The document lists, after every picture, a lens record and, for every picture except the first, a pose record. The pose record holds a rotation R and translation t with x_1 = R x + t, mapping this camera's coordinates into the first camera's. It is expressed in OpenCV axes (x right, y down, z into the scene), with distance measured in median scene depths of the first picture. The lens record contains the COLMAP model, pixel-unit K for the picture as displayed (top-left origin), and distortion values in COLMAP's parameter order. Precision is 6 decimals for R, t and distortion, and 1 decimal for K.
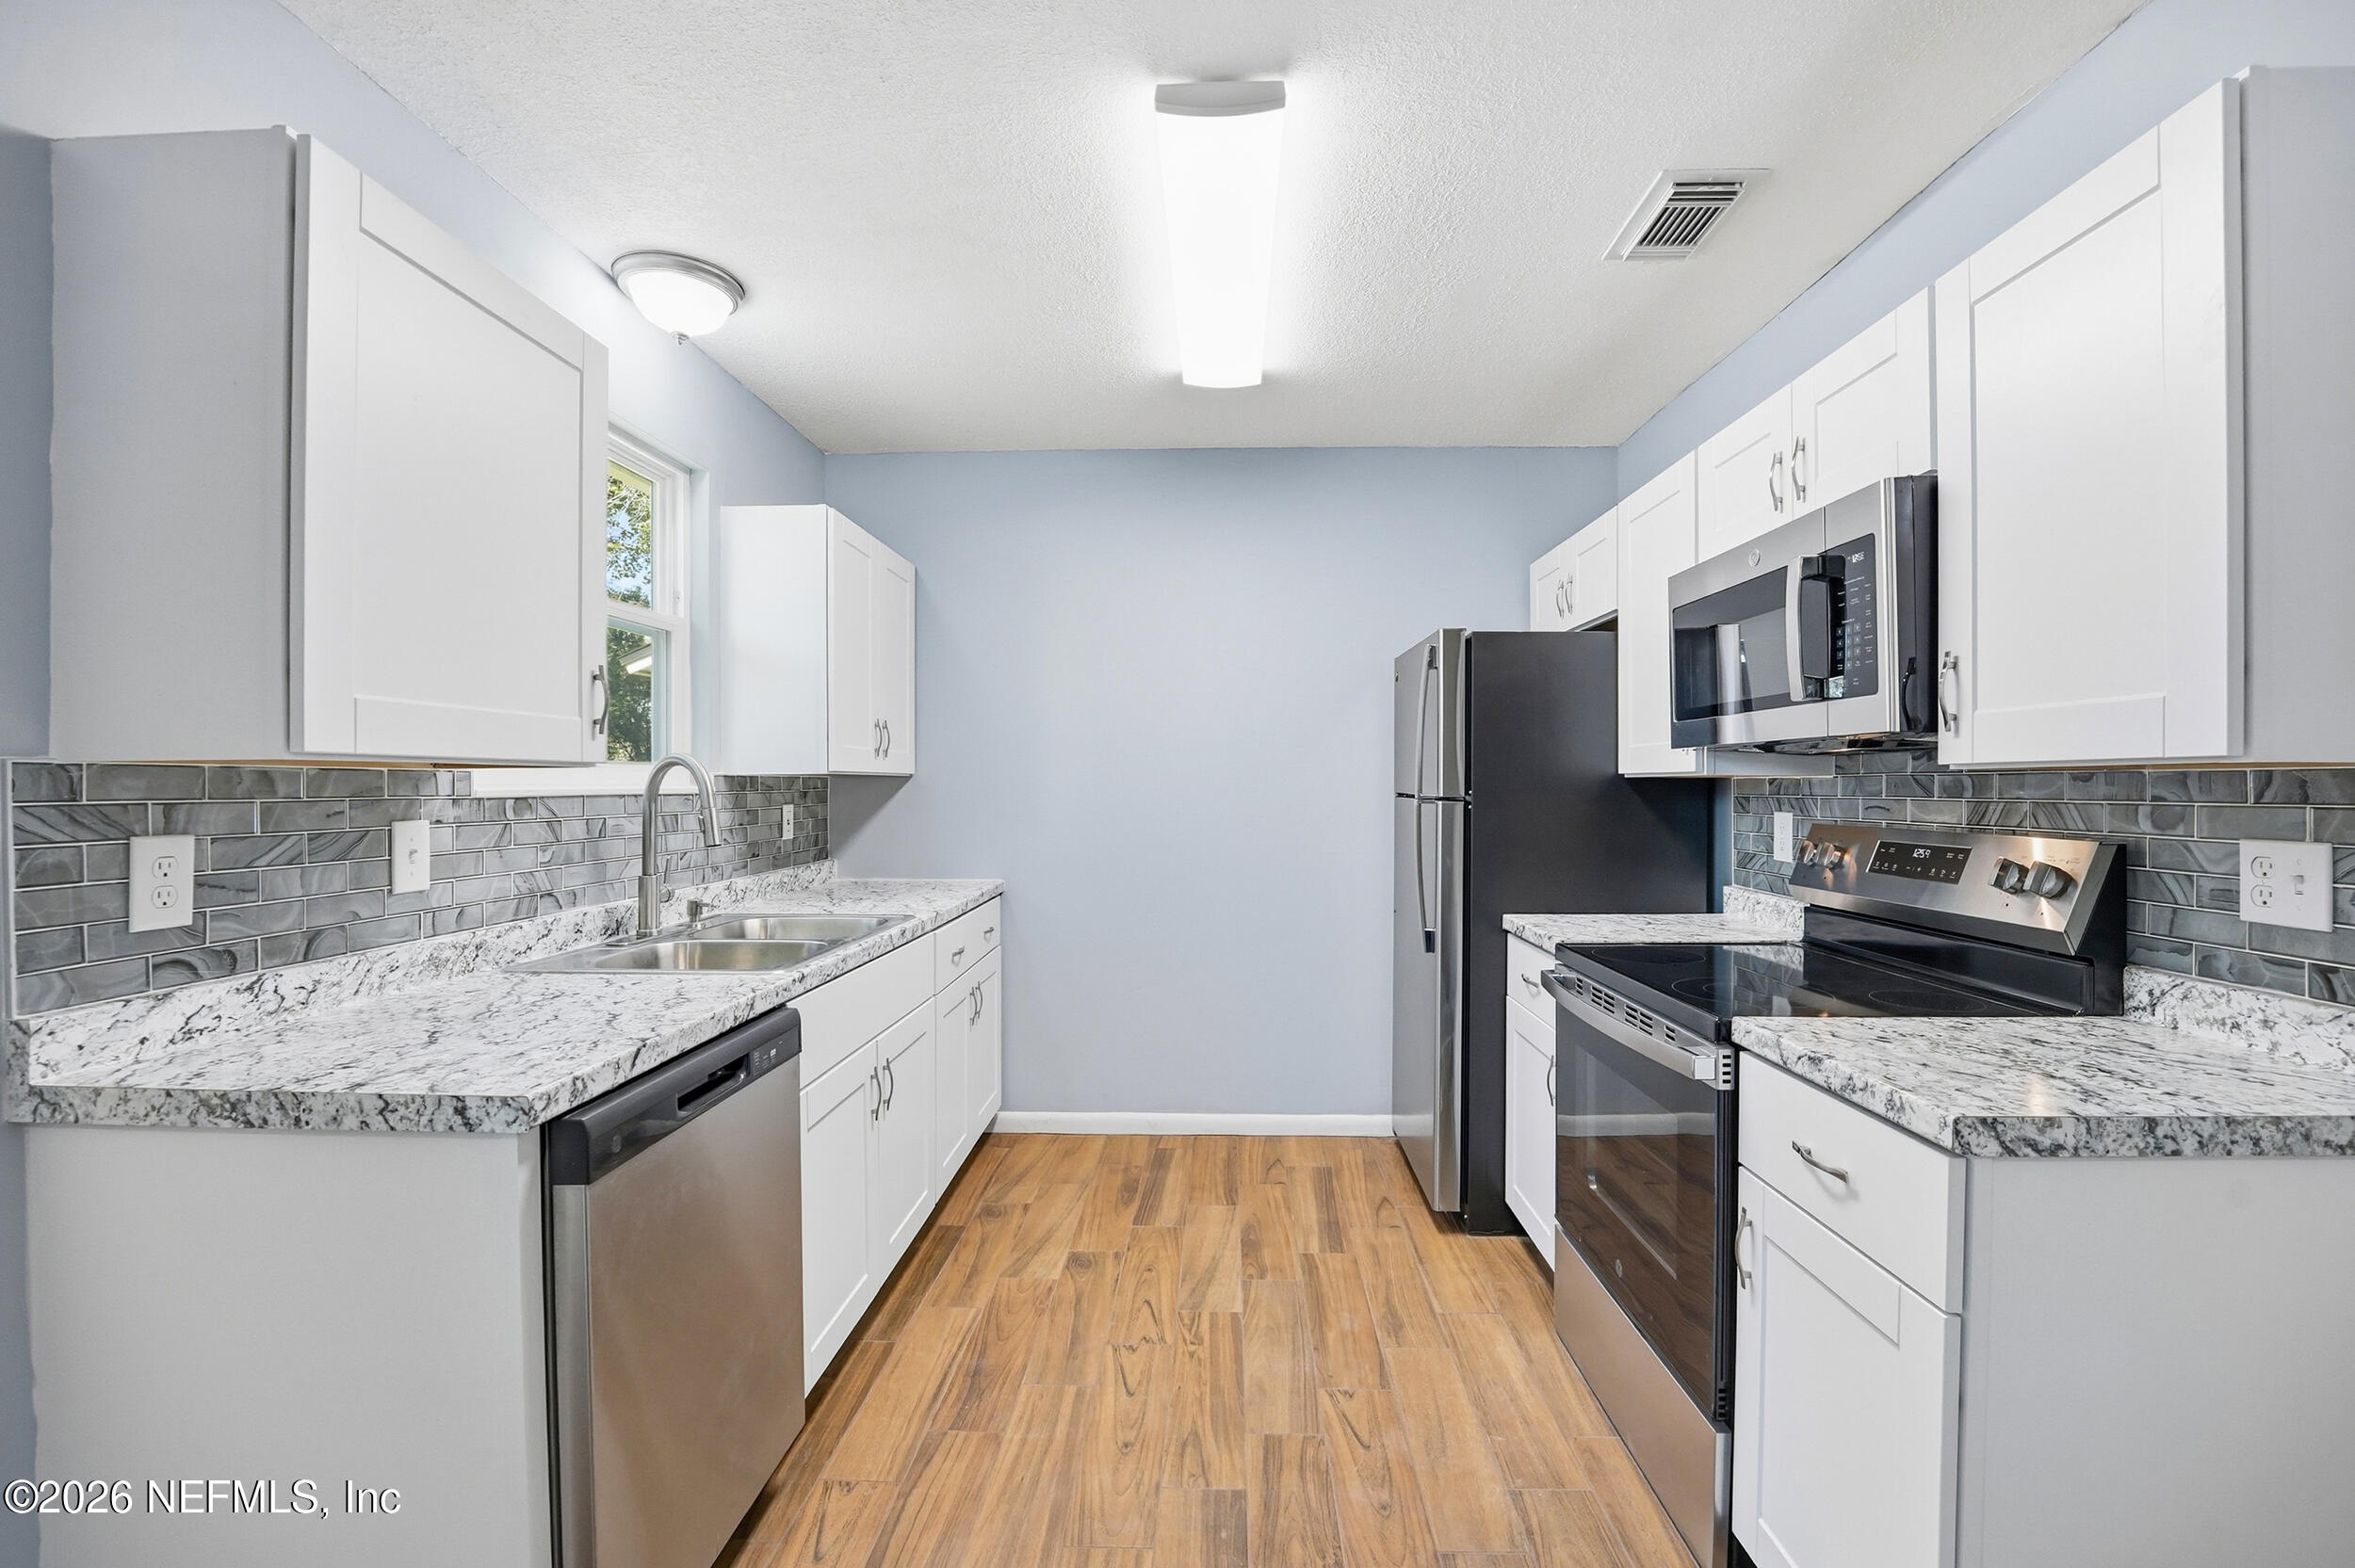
lens RADIAL K [[974.8, 0, 1221.1], [0, 974.8, 785.9], [0, 0, 1]] dist [-0.022751, 0.000035]
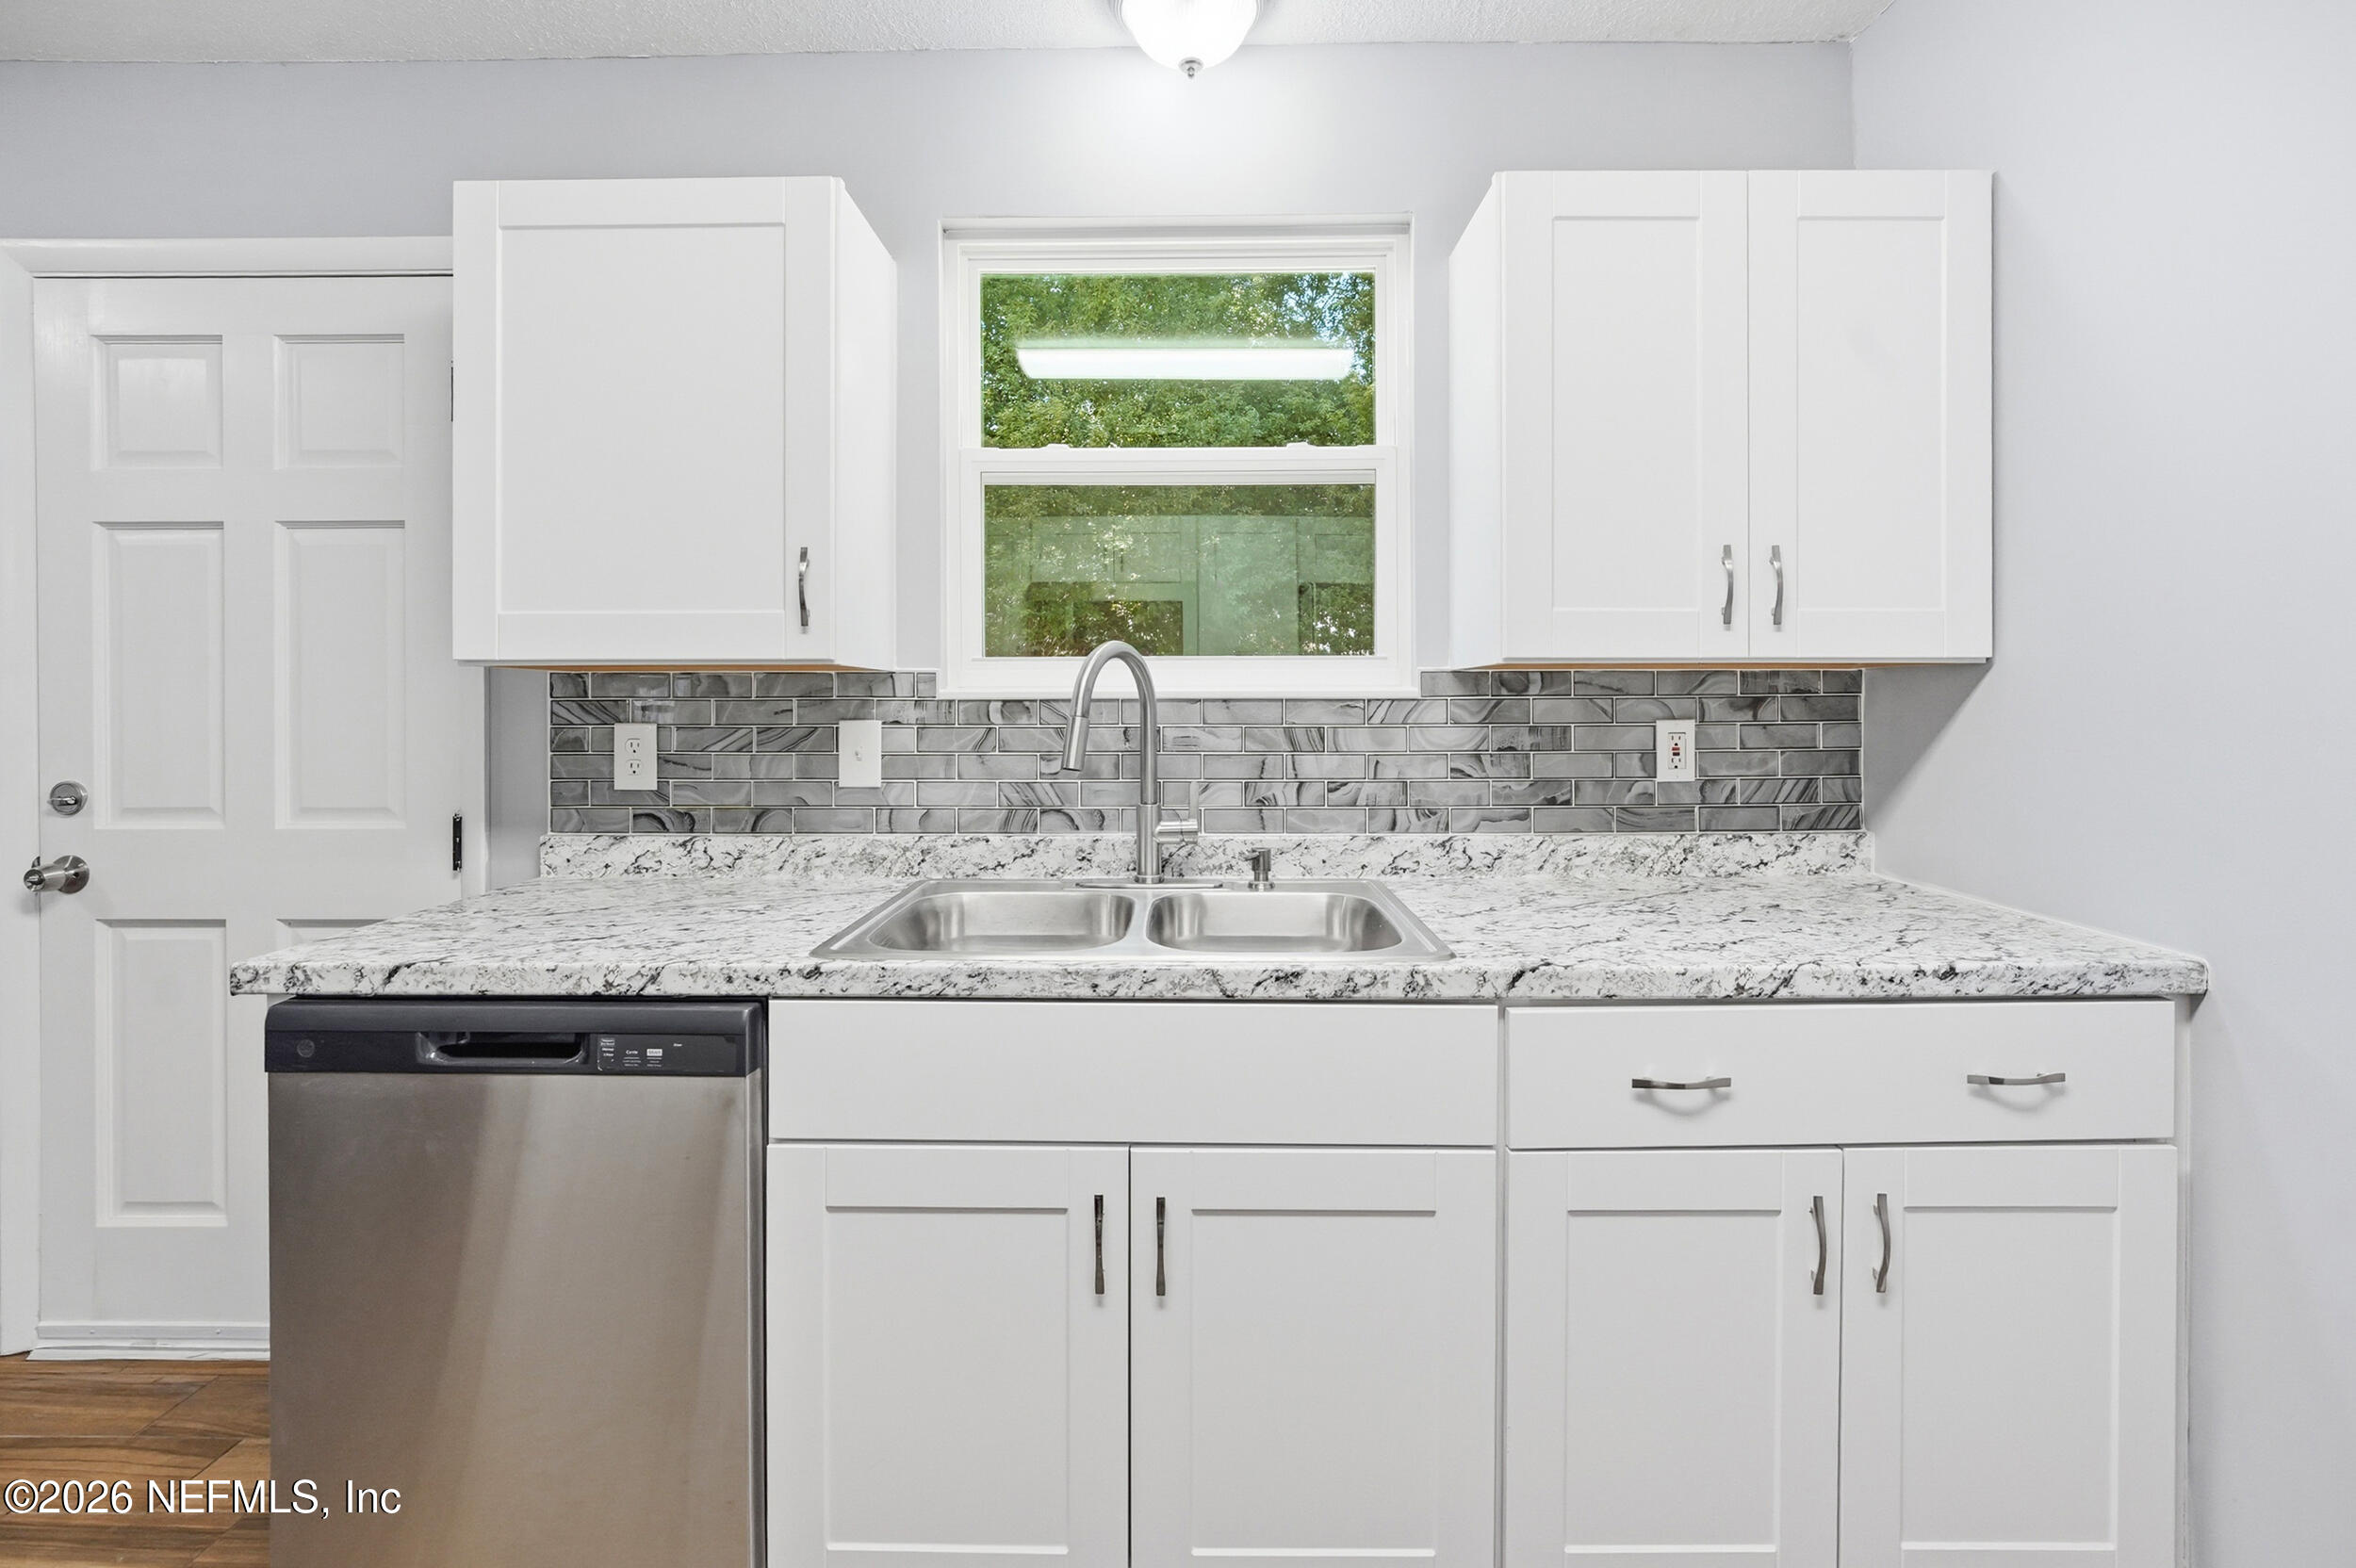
lens RADIAL K [[979.4, 0, 1081.3], [0, 979.4, 712.6], [0, 0, 1]] dist [-0.013533, -0.000305]
pose [[0.001197, 0.009032, -0.999958, 0.263671], [-0.000370, 0.999959, 0.009031, 0.020238], [0.999999, 0.000359, 0.001200, 1.378386]]
